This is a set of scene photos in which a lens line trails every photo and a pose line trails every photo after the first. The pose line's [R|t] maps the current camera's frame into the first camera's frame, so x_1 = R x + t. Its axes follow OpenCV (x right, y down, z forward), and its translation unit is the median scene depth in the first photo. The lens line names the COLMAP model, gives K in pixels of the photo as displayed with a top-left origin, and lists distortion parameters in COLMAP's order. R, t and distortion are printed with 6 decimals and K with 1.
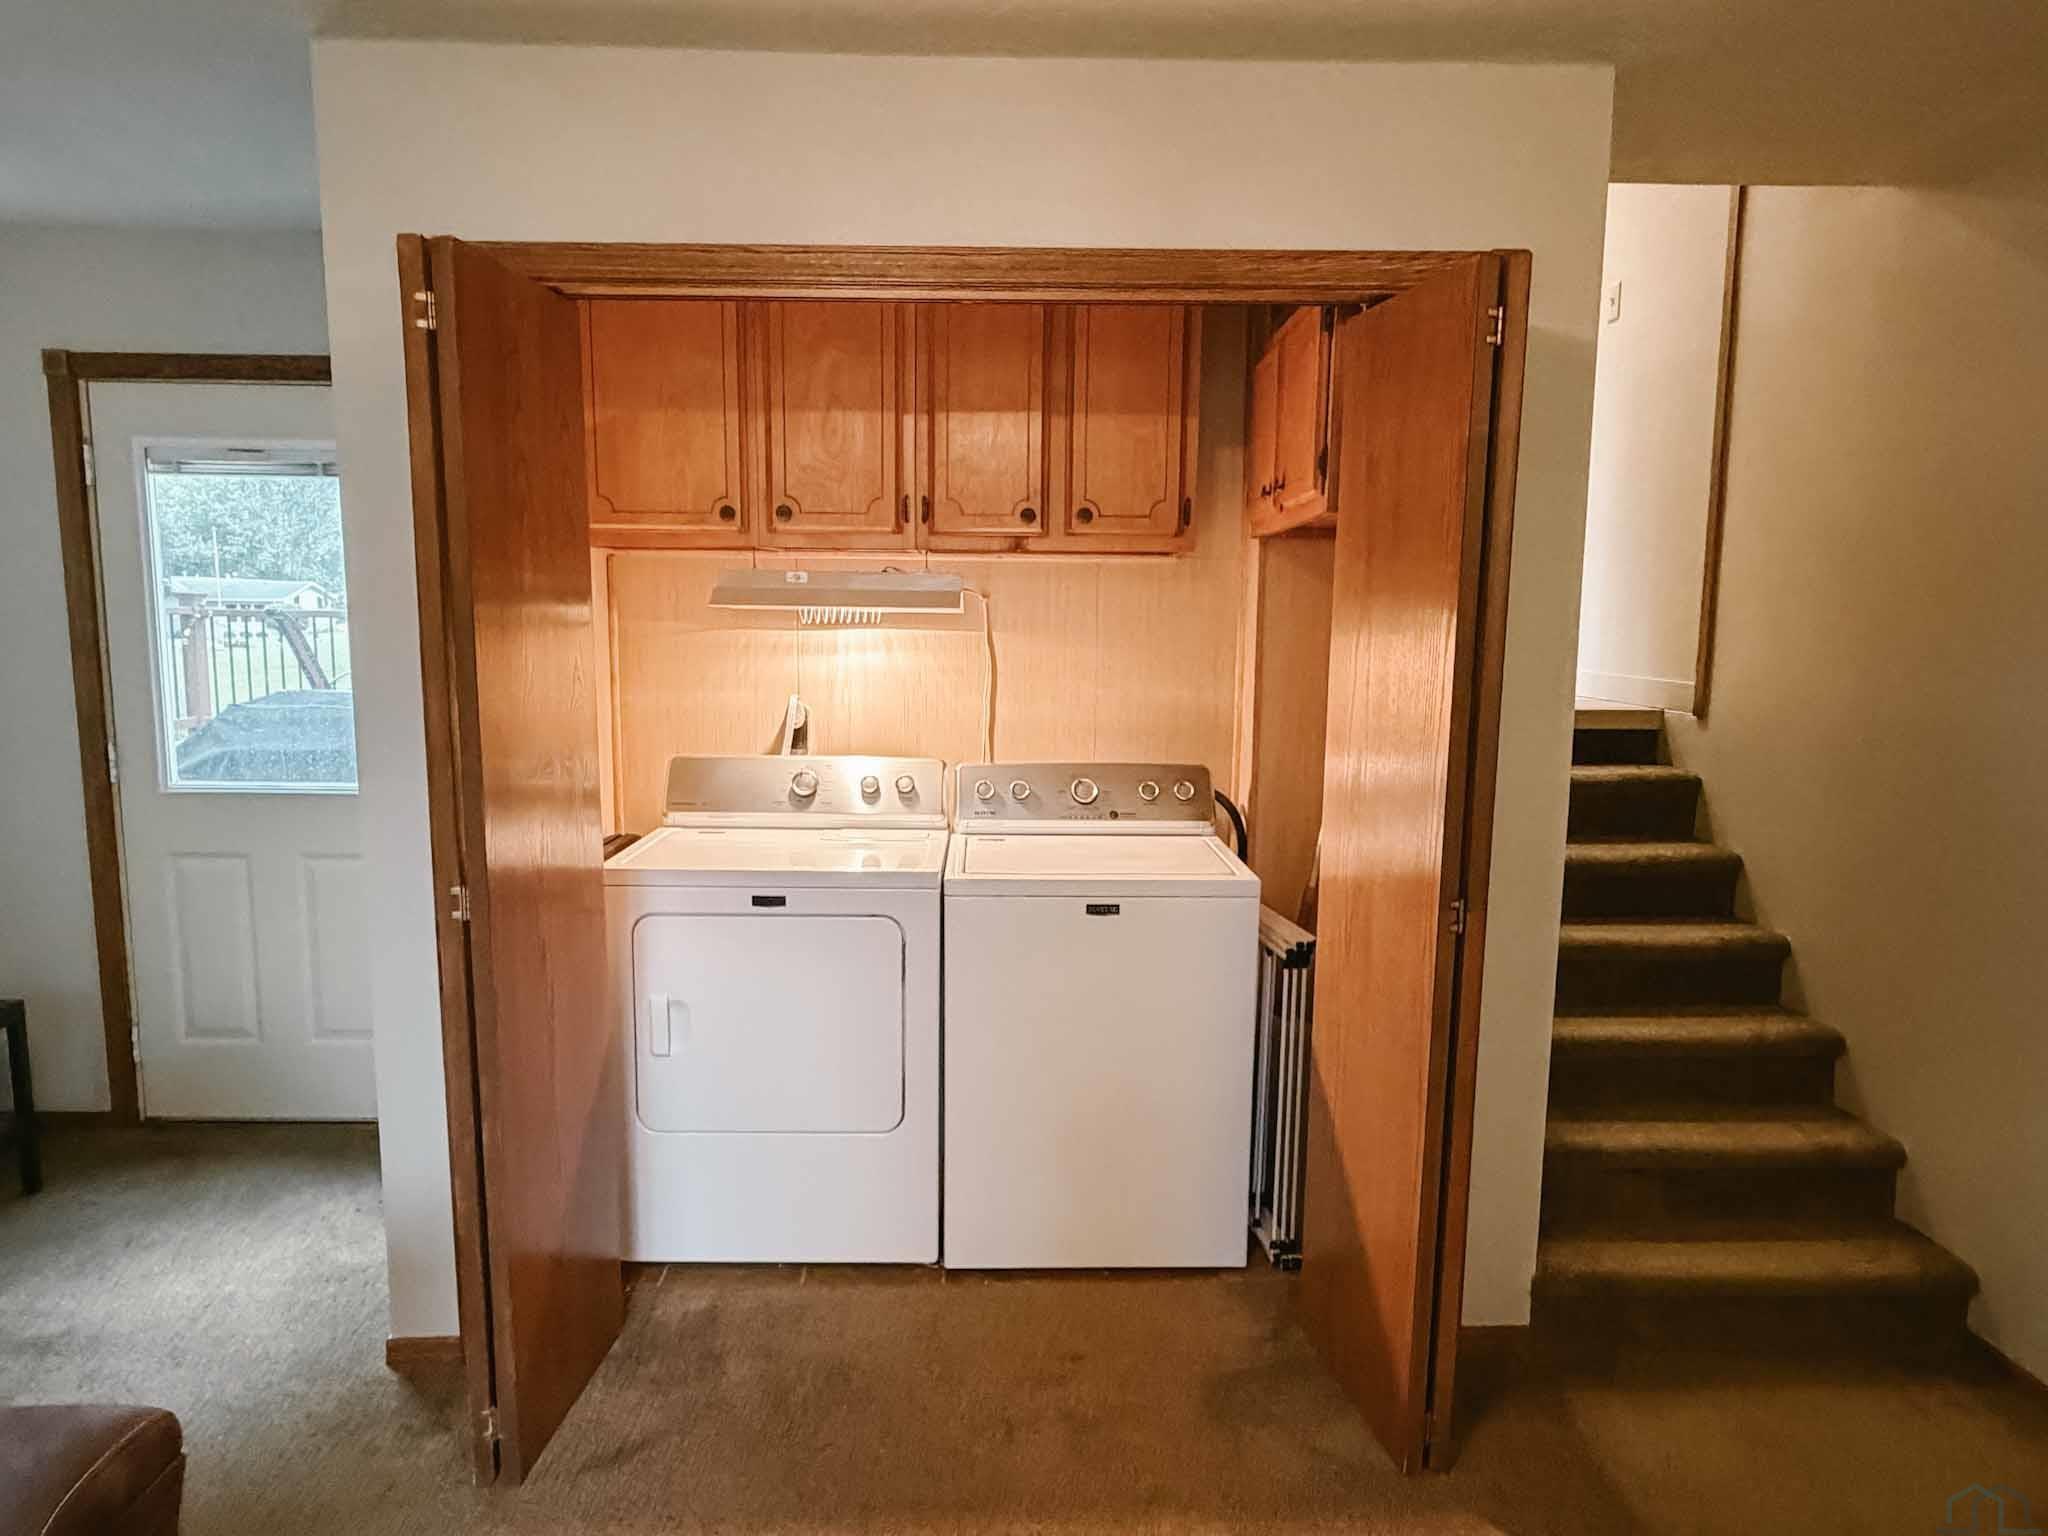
lens RADIAL K [[1248.2, 0, 1024.4], [0, 1248.2, 758.9], [0, 0, 1]] dist [0.009195, 0.001912]
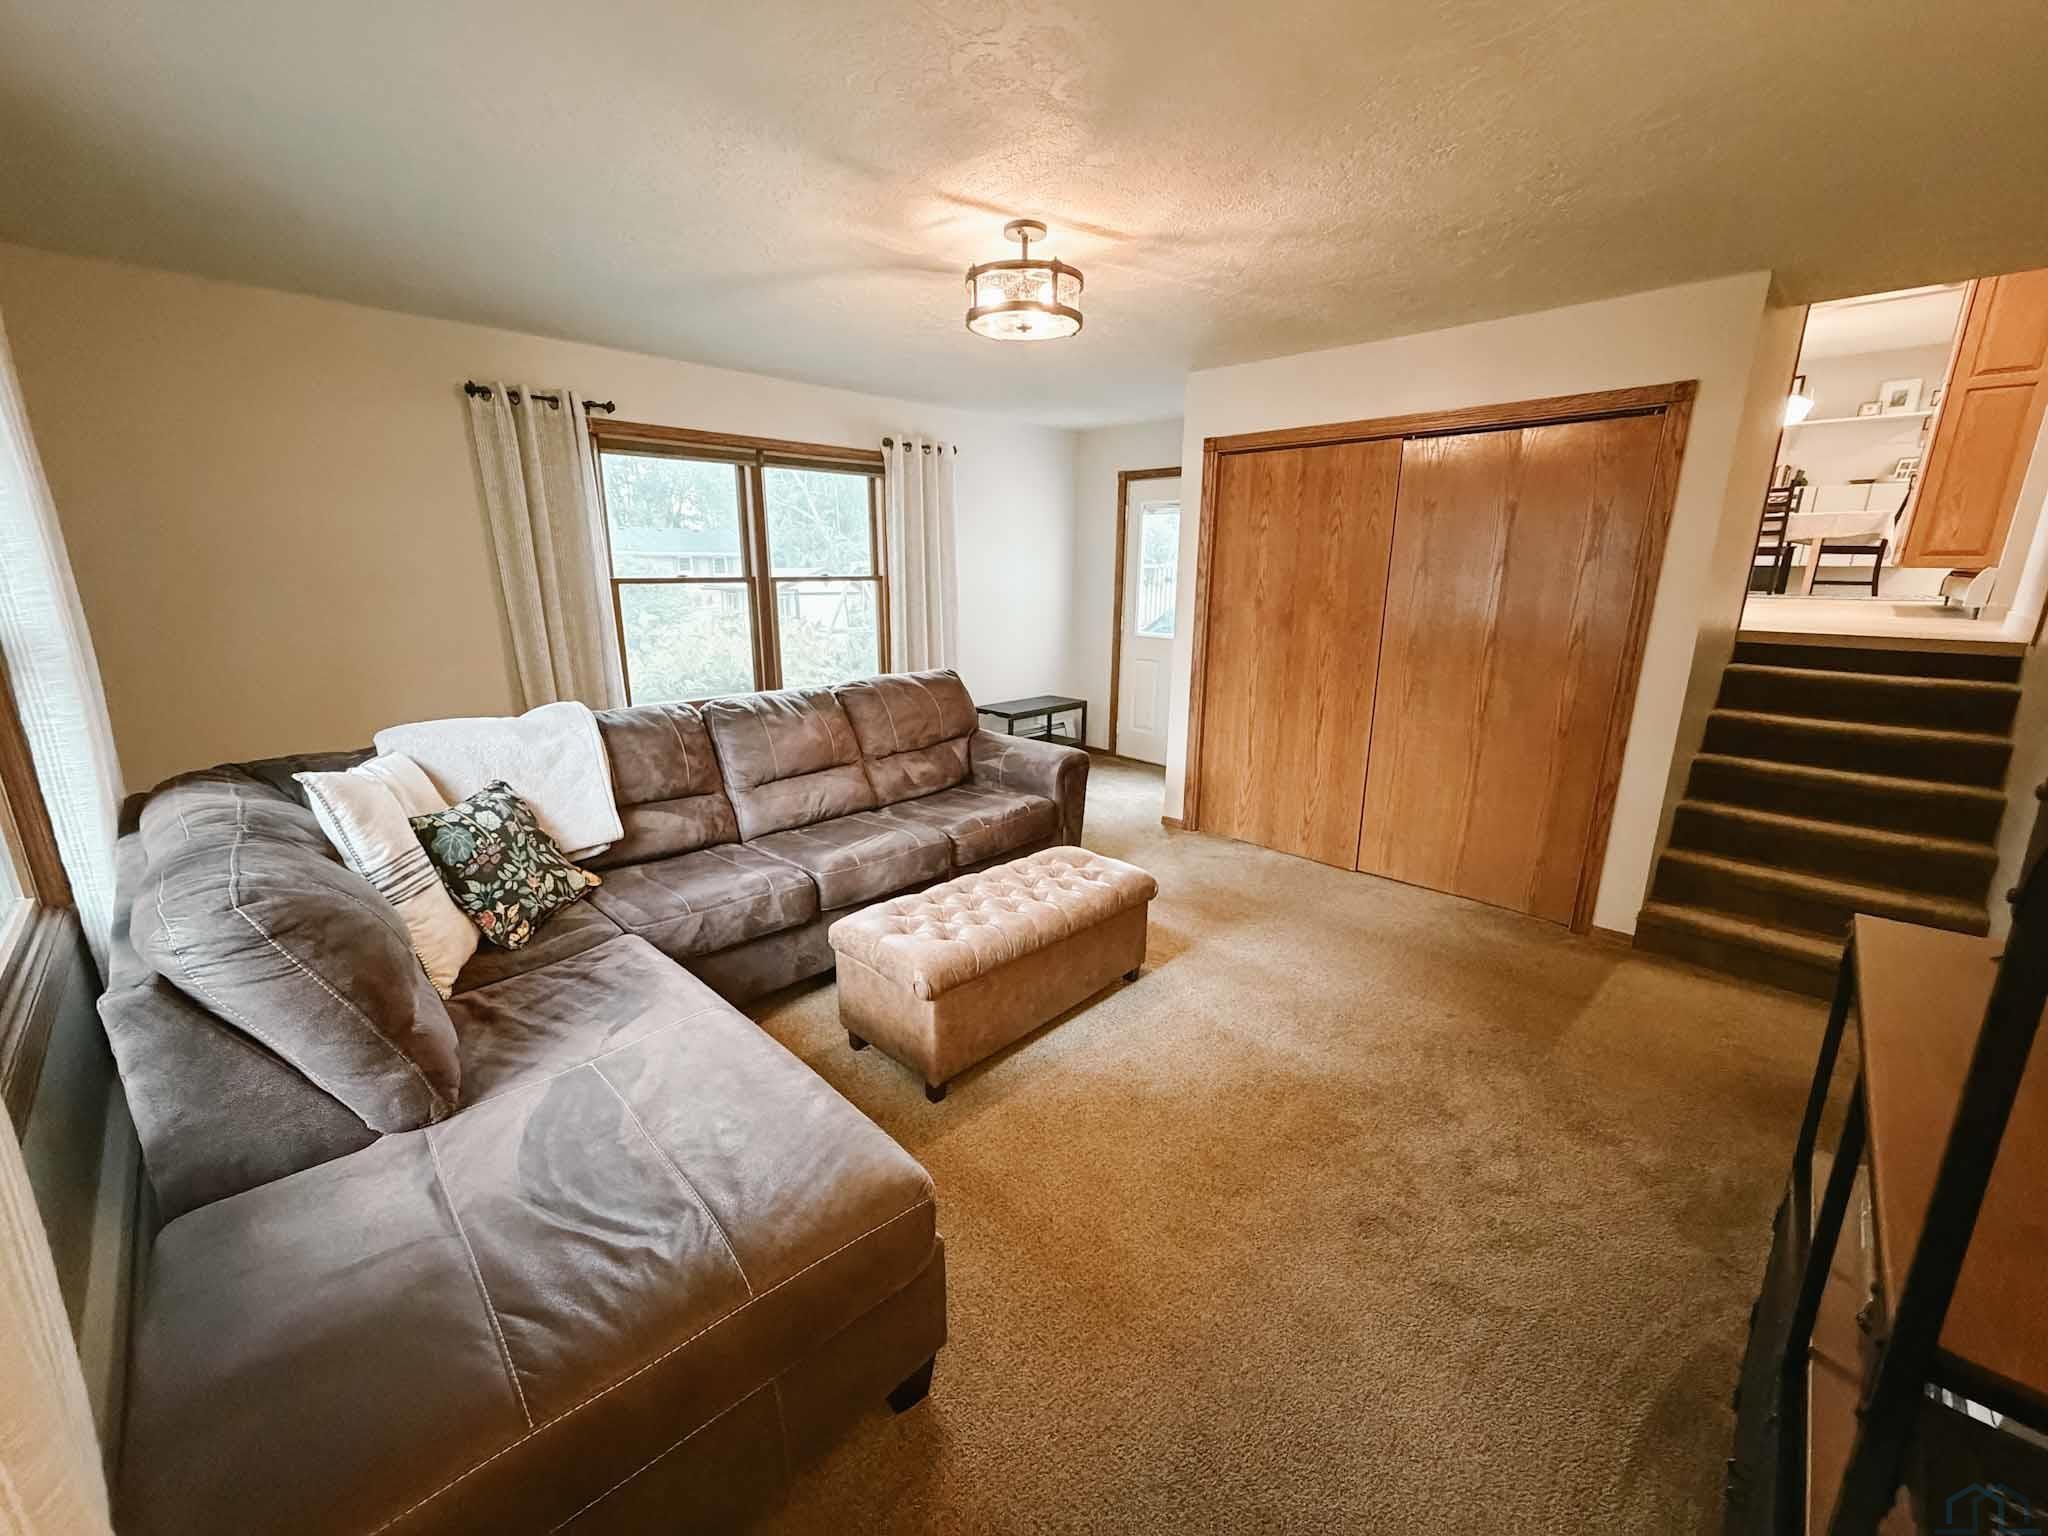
lens RADIAL K [[818.8, 0, 1025.9], [0, 818.8, 767.2], [0, 0, 1]] dist [0.001176, 0.001391]
pose [[0.700982, 0.175449, -0.691261, 0.444934], [-0.096061, 0.983662, 0.152252, 0.063802], [0.706680, -0.040322, 0.706383, -0.452476]]
